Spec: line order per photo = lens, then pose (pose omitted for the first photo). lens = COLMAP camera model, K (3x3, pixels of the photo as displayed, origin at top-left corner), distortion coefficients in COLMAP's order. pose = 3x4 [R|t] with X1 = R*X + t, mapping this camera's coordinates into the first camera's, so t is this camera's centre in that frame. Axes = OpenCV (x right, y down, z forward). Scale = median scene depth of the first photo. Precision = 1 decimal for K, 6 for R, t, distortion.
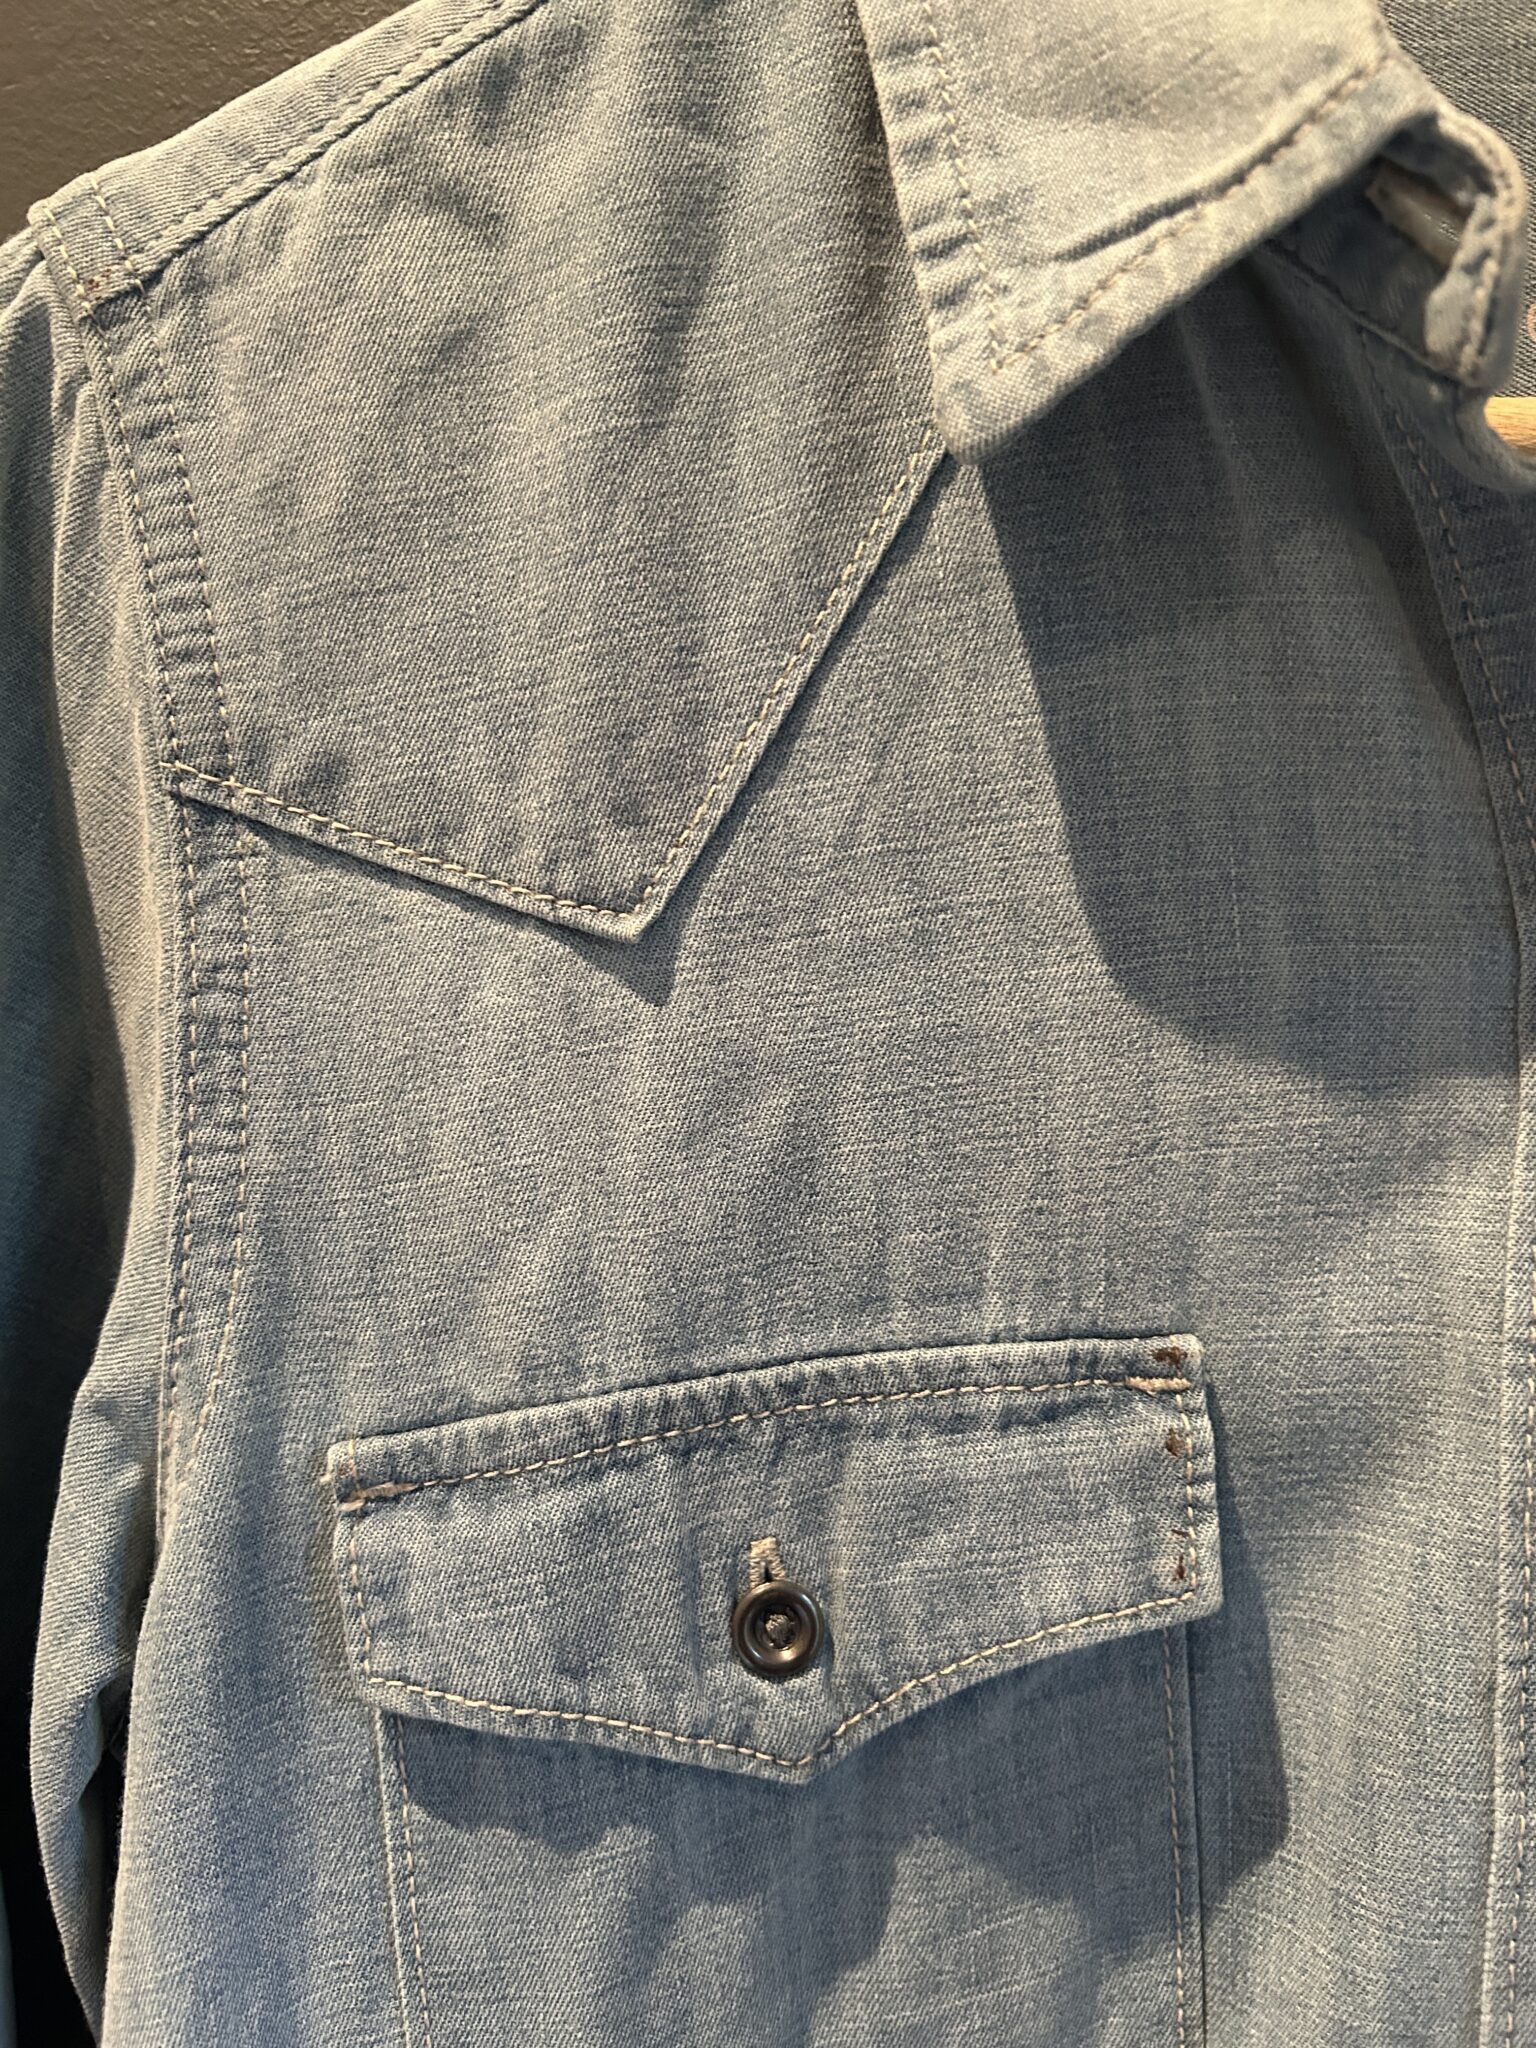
lens RADIAL K [[1579.3, 0, 768.0], [0, 1579.3, 1024.0], [0, 0, 1]] dist [-0.003749, -0.007618]
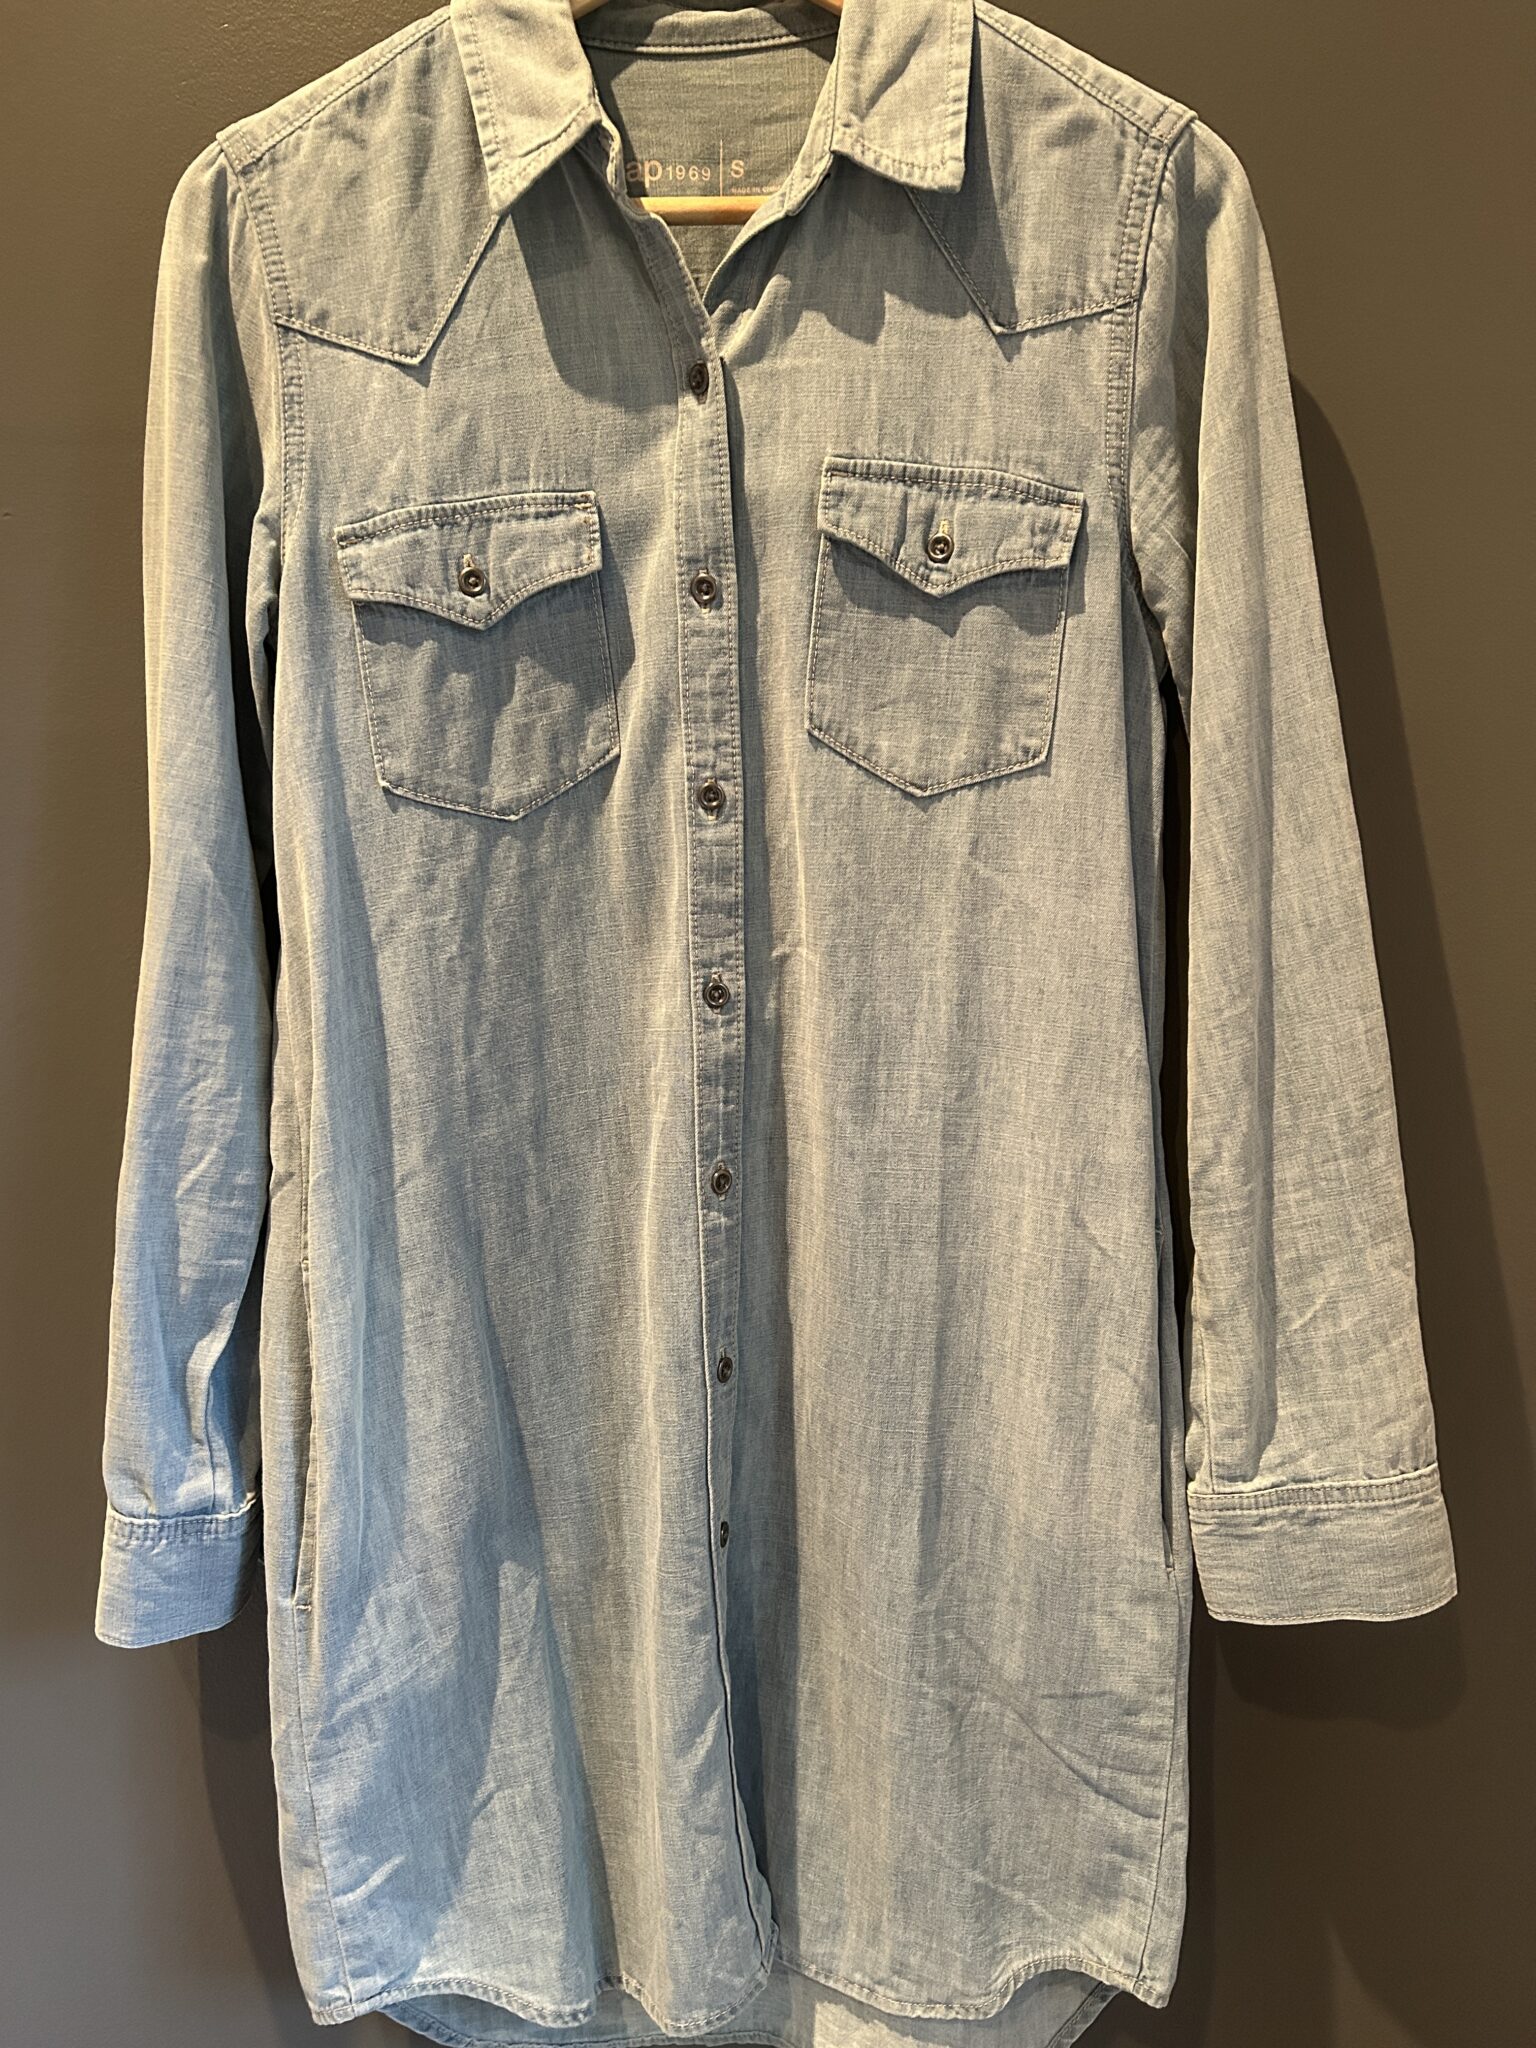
lens RADIAL K [[1510.2, 0, 768.0], [0, 1510.2, 1024.0], [0, 0, 1]] dist [0.005117, 0.003003]
pose [[0.997074, -0.035418, 0.067742, 0.392175], [0.028347, 0.994315, 0.102636, 1.031472], [-0.070992, -0.100416, 0.992410, -2.402156]]
